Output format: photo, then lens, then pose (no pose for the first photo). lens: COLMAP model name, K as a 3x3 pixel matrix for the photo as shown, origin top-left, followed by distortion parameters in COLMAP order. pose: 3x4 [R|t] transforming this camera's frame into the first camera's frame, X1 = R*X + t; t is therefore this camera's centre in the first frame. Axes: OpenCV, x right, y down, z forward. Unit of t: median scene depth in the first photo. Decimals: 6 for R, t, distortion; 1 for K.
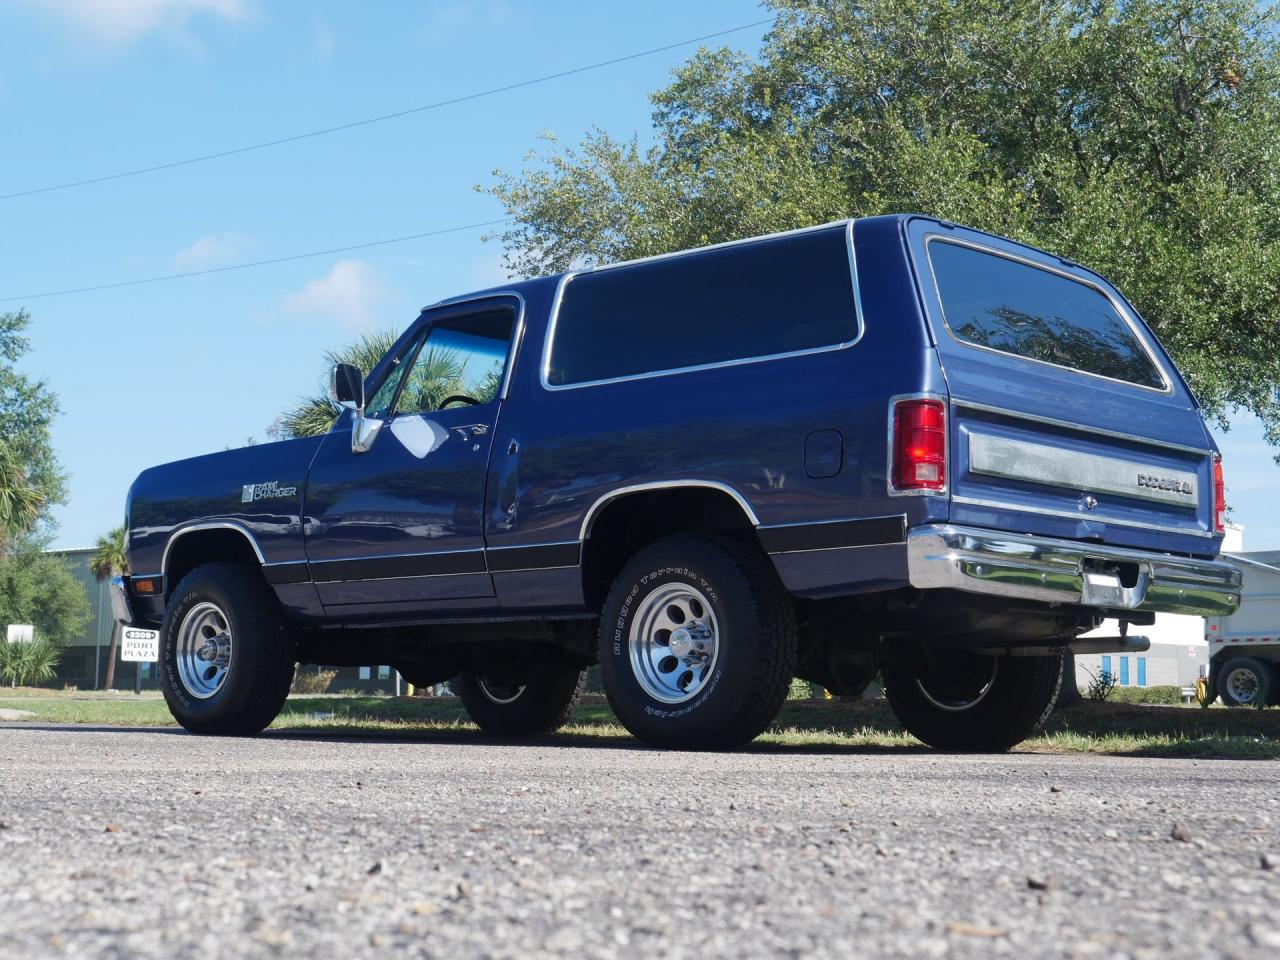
lens RADIAL K [[2048.3, 0, 641.7], [0, 2048.3, 483.7], [0, 0, 1]] dist [0.012531, -0.077815]
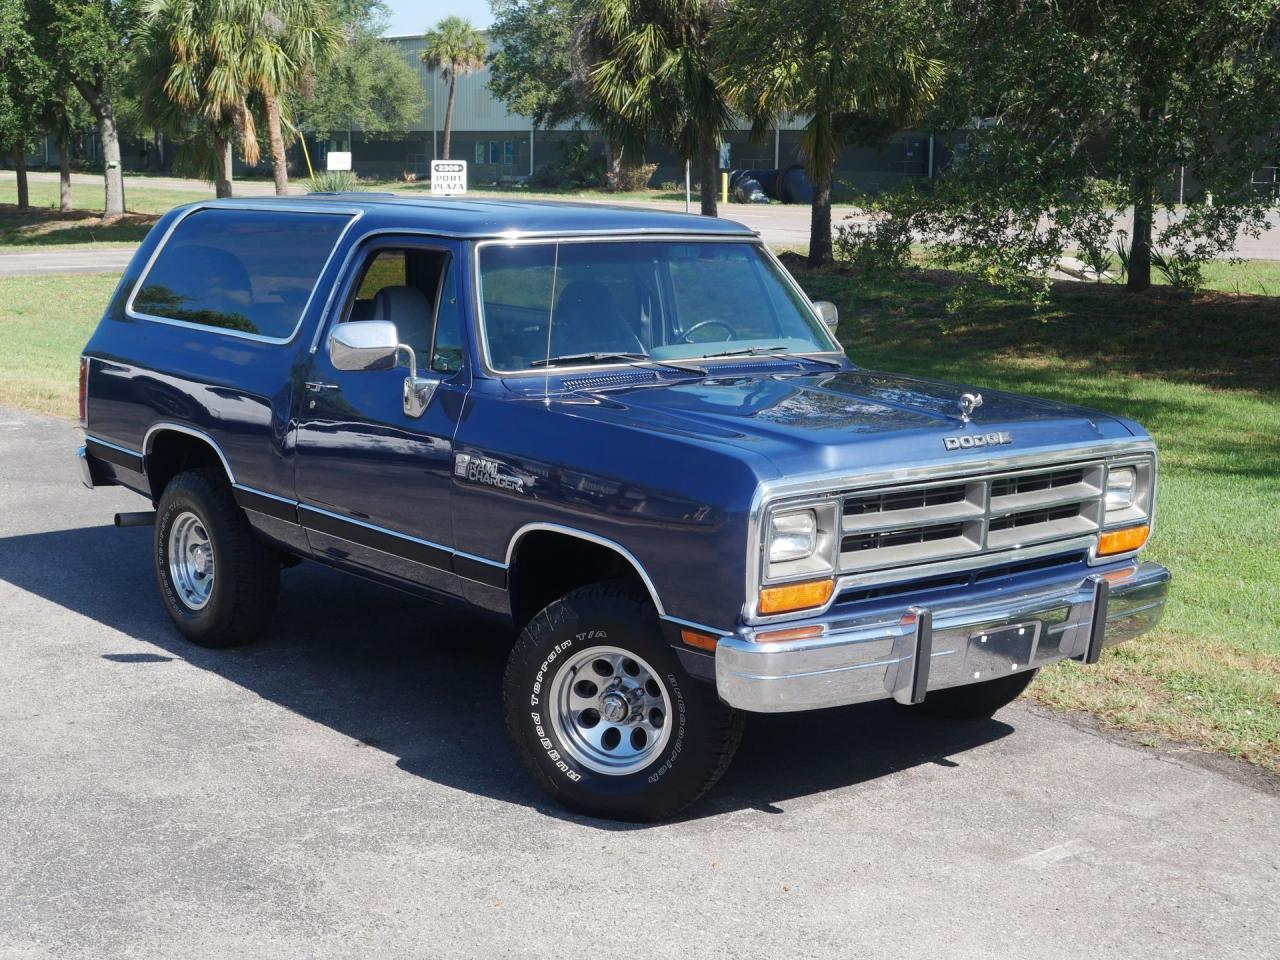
lens RADIAL K [[1993.6, 0, 637.3], [0, 1993.6, 479.3], [0, 0, 1]] dist [0.011585, -0.021377]
pose [[0.985574, 0.021521, -0.167870, 0.092116], [0.024523, 0.963256, 0.267463, -0.202369], [0.167458, -0.267721, 0.948833, 0.150258]]
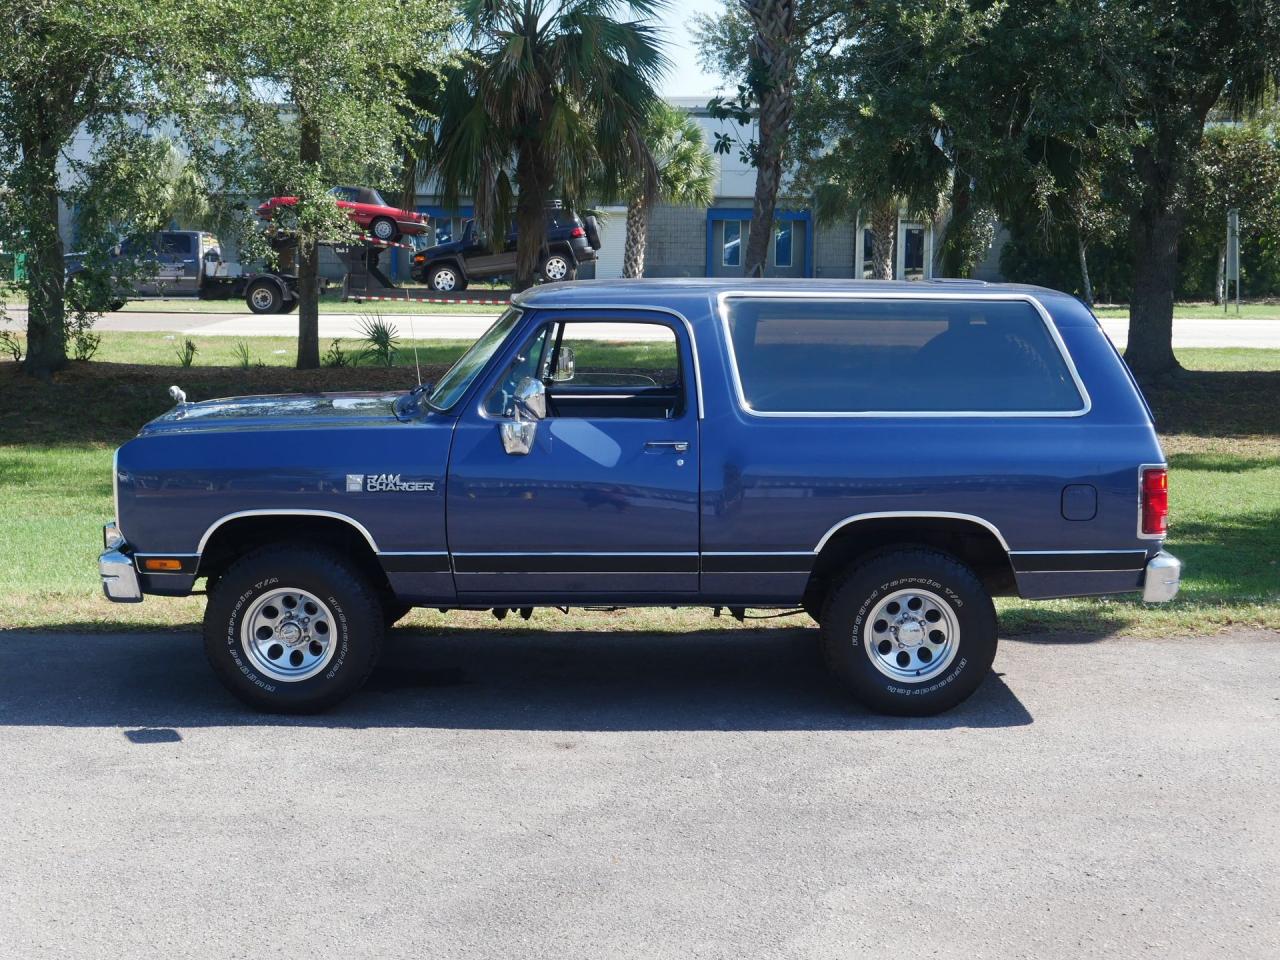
lens RADIAL K [[1899.7, 0, 643.3], [0, 1899.7, 481.9], [0, 0, 1]] dist [0.006929, -0.042672]
pose [[0.728825, -0.098203, 0.677622, -0.698394], [-0.071079, 0.973463, 0.217527, -0.202232], [-0.681001, -0.206704, 0.702503, 0.243541]]
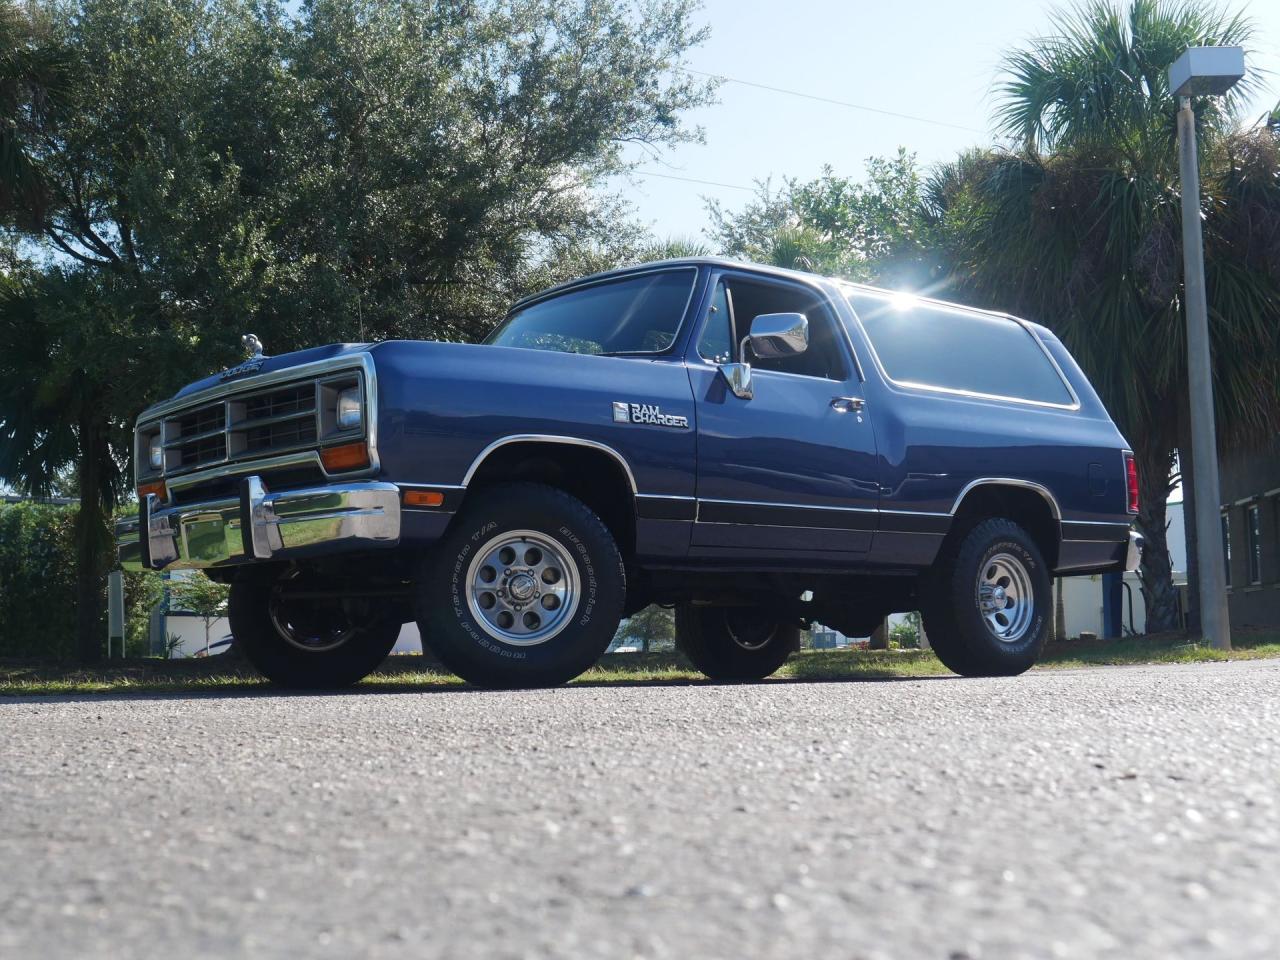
lens RADIAL K [[1724.4, 0, 637.9], [0, 1724.4, 484.9], [0, 0, 1]] dist [0.028026, -0.026215]
pose [[0.097250, 0.093083, 0.990898, -0.899252], [-0.095023, 0.991937, -0.083854, 0.095149], [-0.990713, -0.086003, 0.105311, 0.886504]]
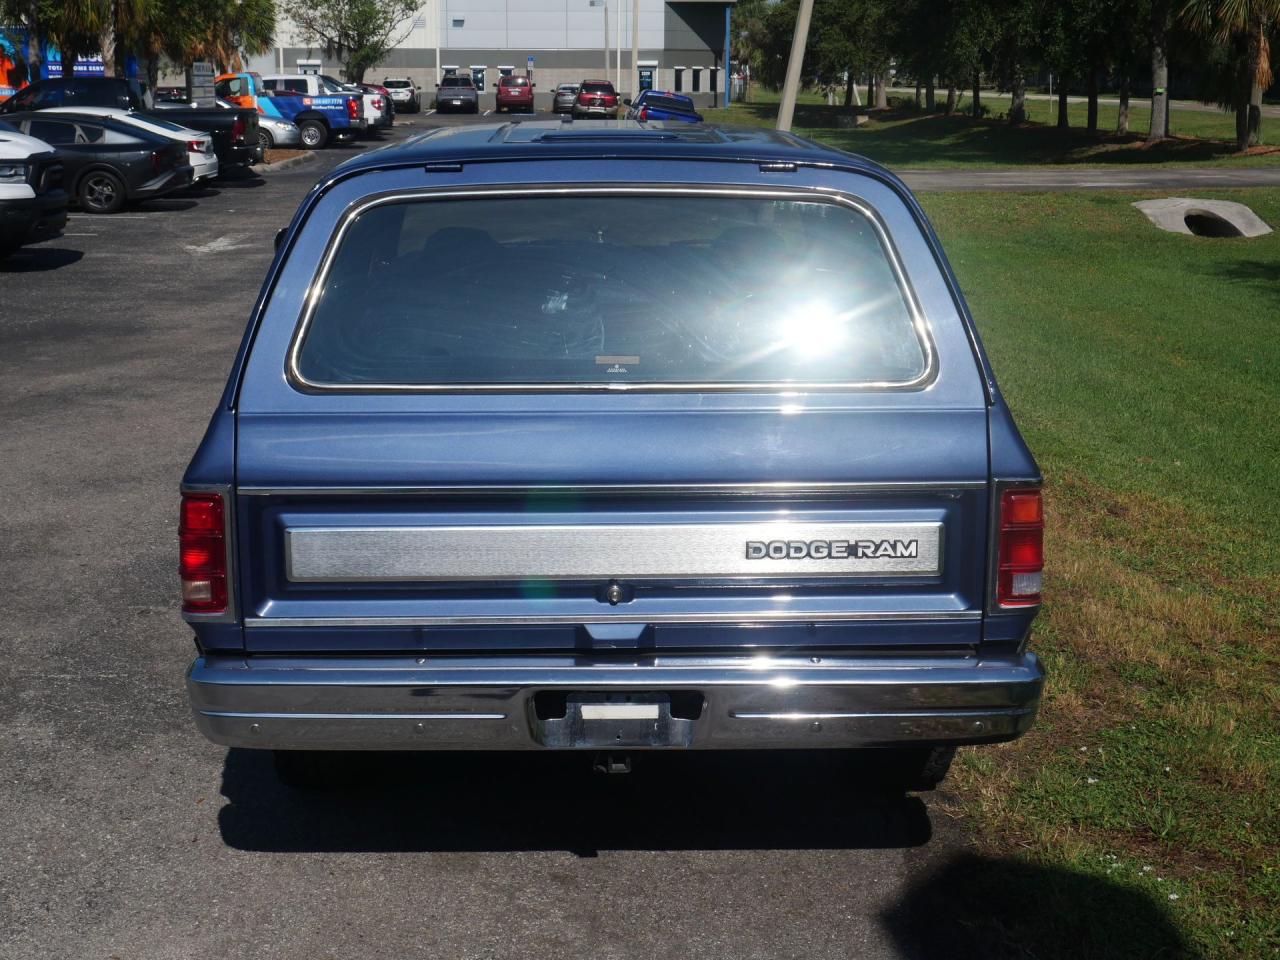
lens RADIAL K [[1784.0, 0, 639.0], [0, 1784.0, 481.4], [0, 0, 1]] dist [0.001820, -0.032159]
pose [[0.703125, 0.146072, -0.695901, 0.489148], [0.086348, 0.953890, 0.287469, -0.150635], [0.705804, -0.262217, 0.658091, 0.498658]]
